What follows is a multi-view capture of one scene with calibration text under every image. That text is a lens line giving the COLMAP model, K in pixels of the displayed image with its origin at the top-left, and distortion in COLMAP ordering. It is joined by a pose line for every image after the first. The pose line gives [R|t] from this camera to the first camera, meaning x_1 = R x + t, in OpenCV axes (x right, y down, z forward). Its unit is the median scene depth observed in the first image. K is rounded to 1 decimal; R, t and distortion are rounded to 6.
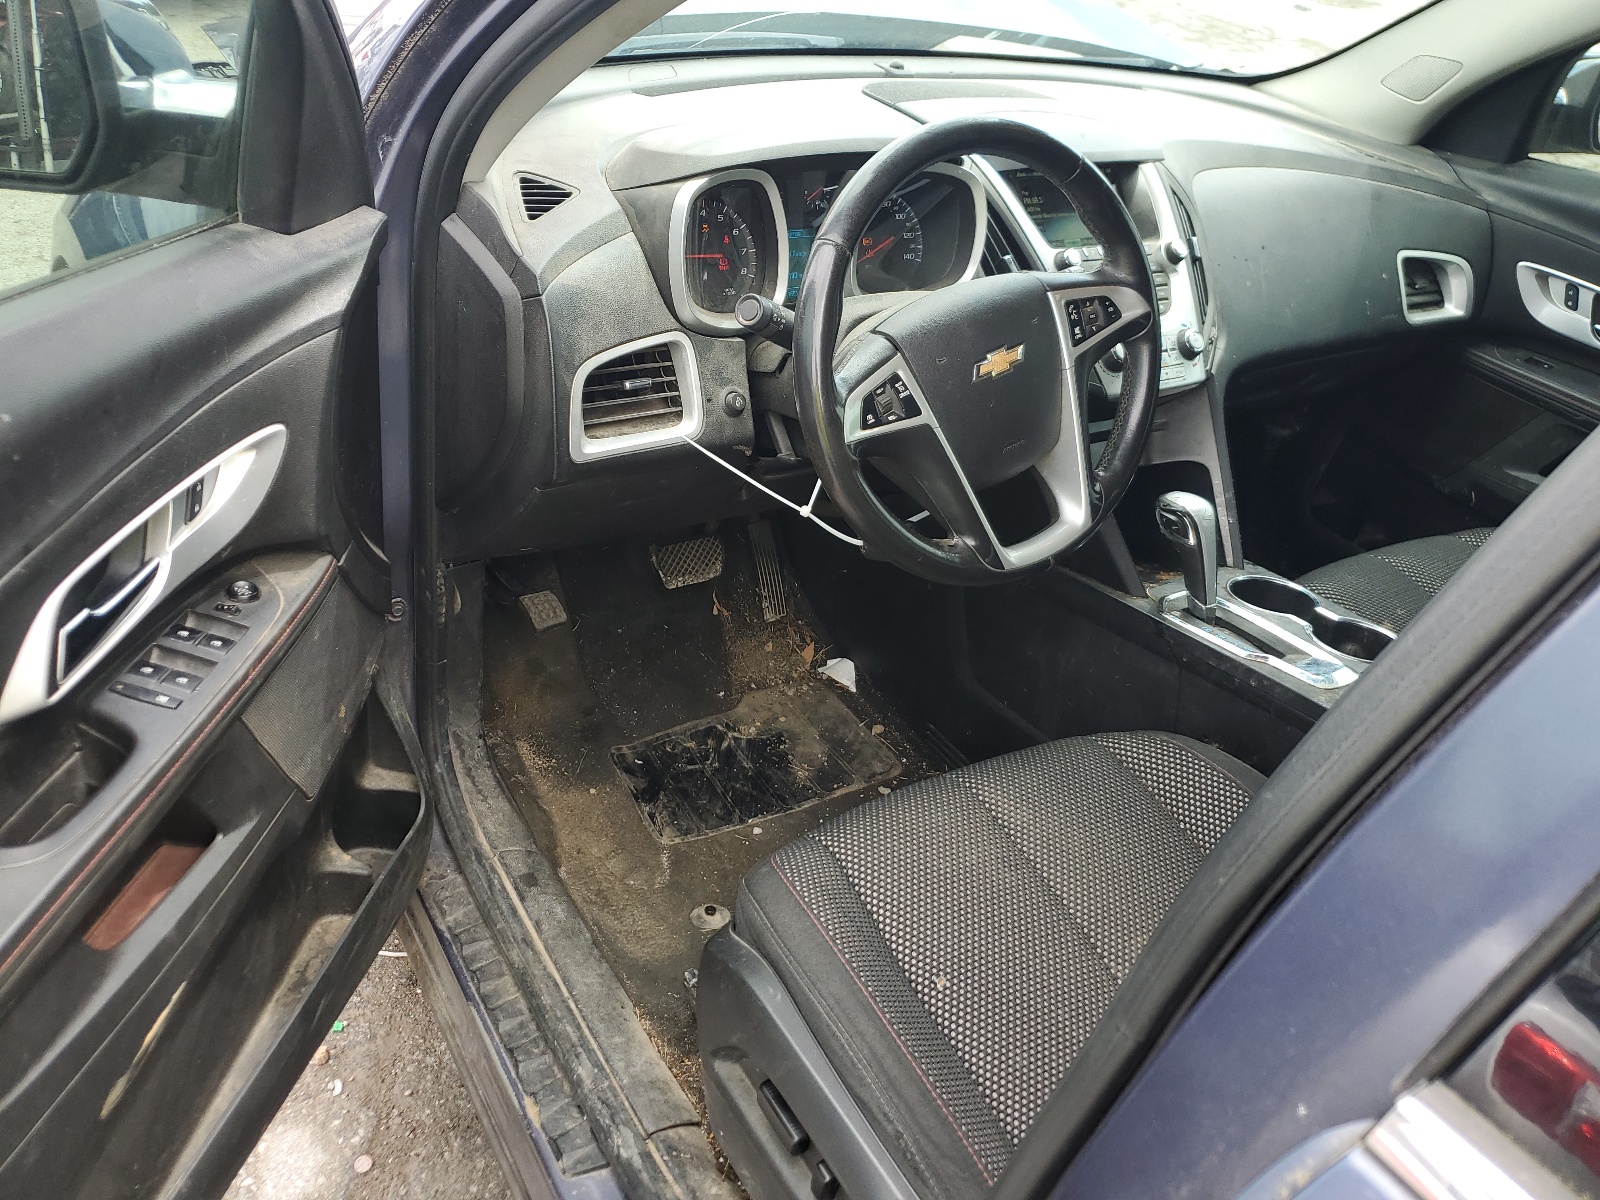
lens RADIAL K [[1281.3, 0, 787.4], [0, 1281.3, 601.3], [0, 0, 1]] dist [0.052820, -0.000390]
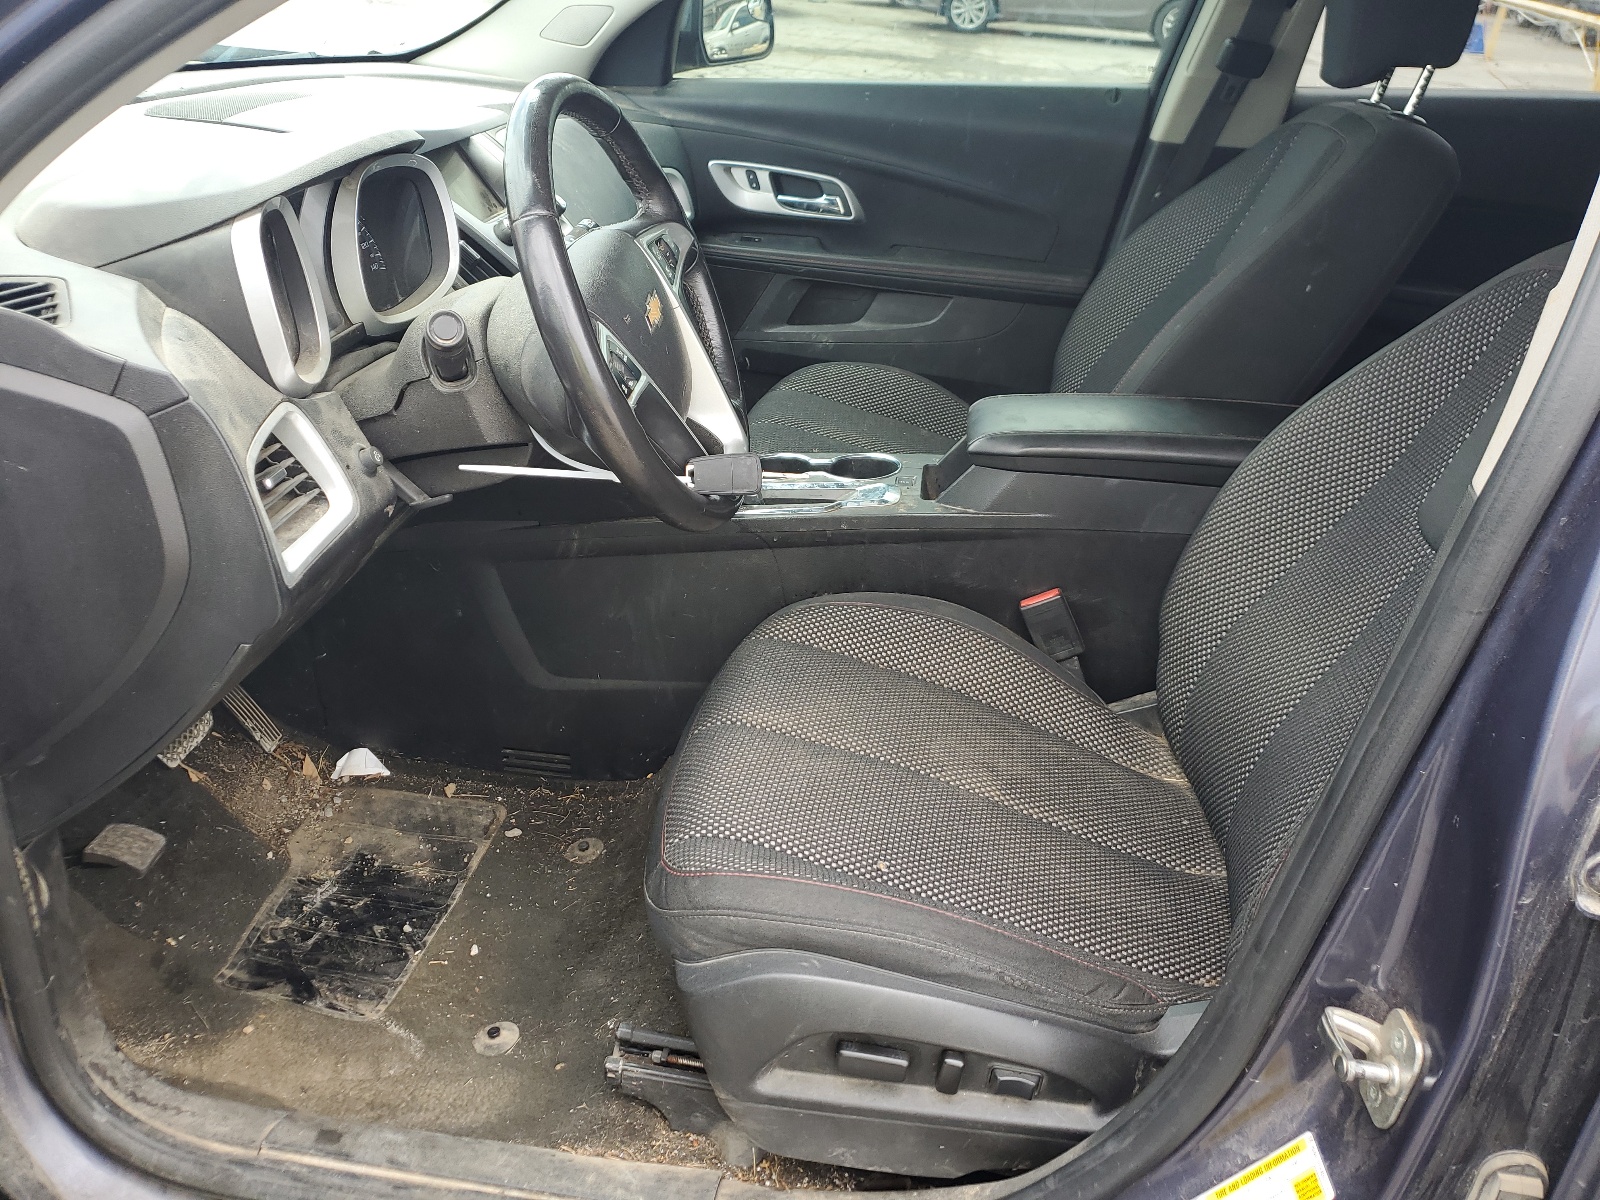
lens RADIAL K [[1281.3, 0, 787.4], [0, 1281.3, 601.3], [0, 0, 1]] dist [0.052820, -0.000390]
pose [[0.636892, -0.434032, 0.637169, -0.325774], [0.443483, 0.882297, 0.157719, -0.060871], [-0.630627, 0.182124, 0.754414, 0.141709]]
